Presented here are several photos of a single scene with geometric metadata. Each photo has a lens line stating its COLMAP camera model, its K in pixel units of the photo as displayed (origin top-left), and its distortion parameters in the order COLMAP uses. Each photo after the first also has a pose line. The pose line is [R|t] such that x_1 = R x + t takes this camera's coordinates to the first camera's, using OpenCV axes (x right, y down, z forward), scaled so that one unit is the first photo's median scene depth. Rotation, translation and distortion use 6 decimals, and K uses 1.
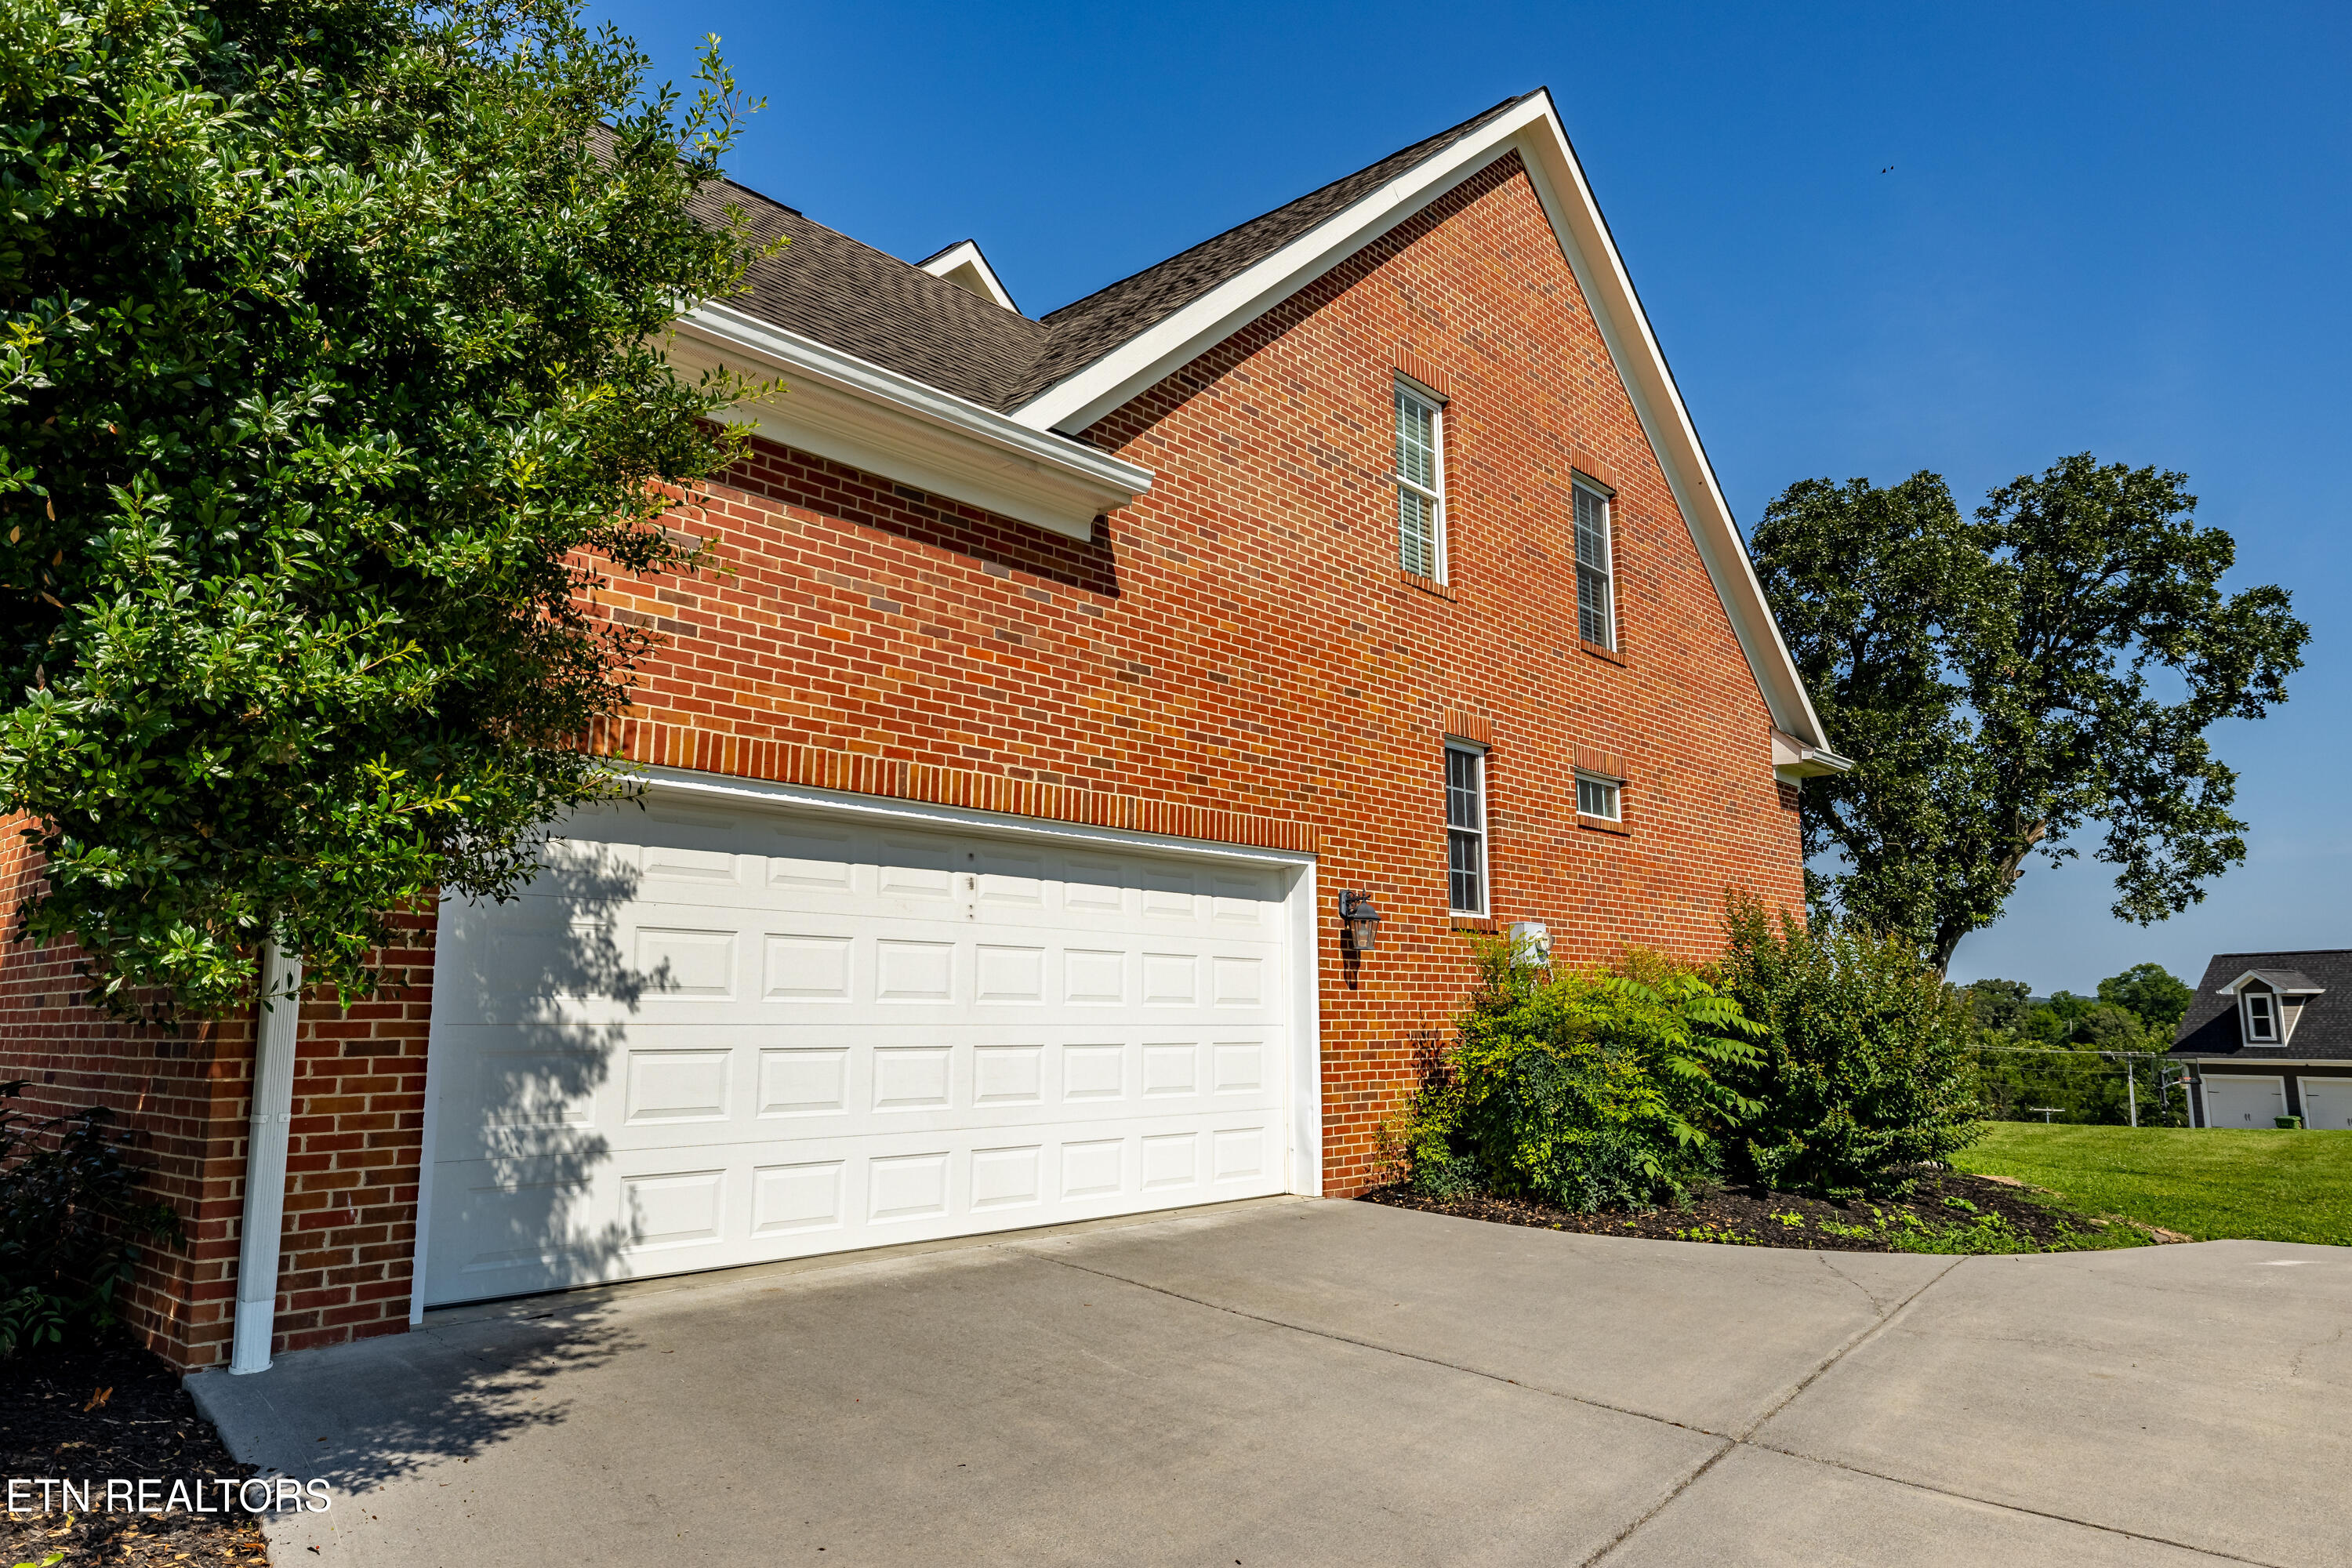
lens RADIAL K [[1512.0, 0, 1176.0], [0, 1512.0, 784.0], [0, 0, 1]] dist [0.000228, -0.001806]
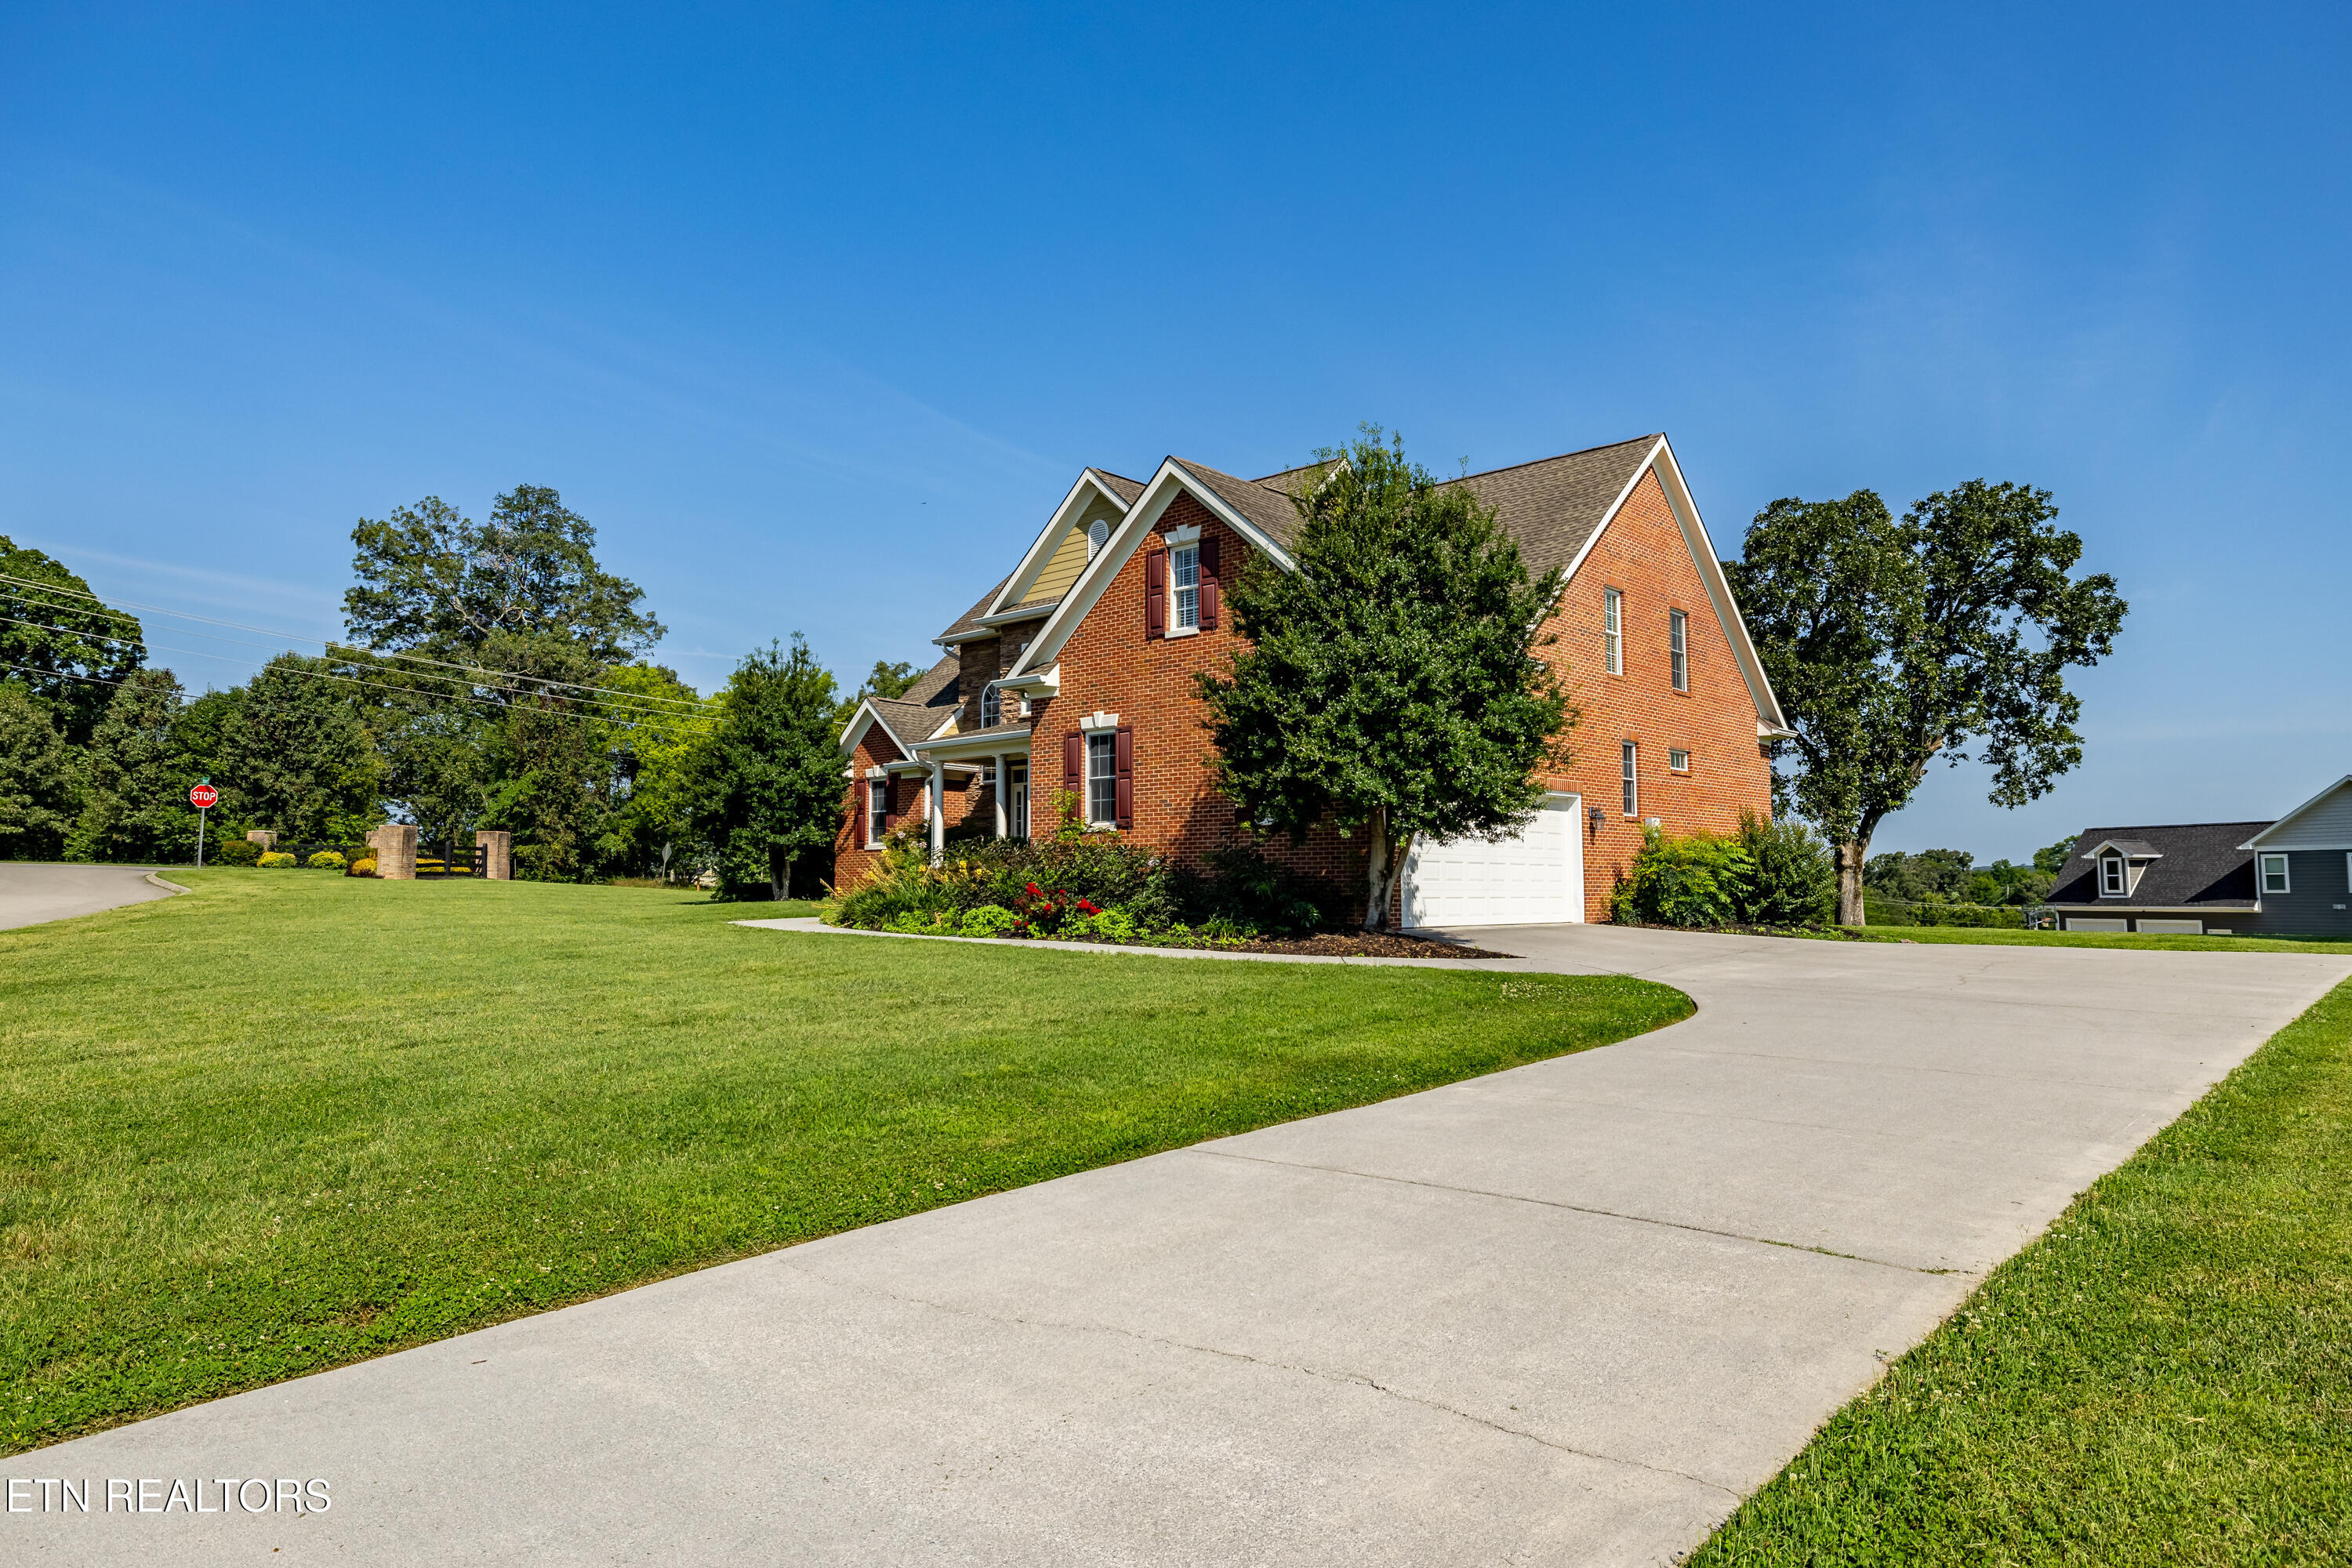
lens RADIAL K [[1450.7, 0, 1176.0], [0, 1450.7, 784.0], [0, 0, 1]] dist [0.000266, 0.001636]
pose [[0.999996, 0.001021, 0.002795, -0.152765], [-0.001251, 0.996513, 0.083427, -0.043990], [-0.002700, -0.083430, 0.996510, -0.368305]]
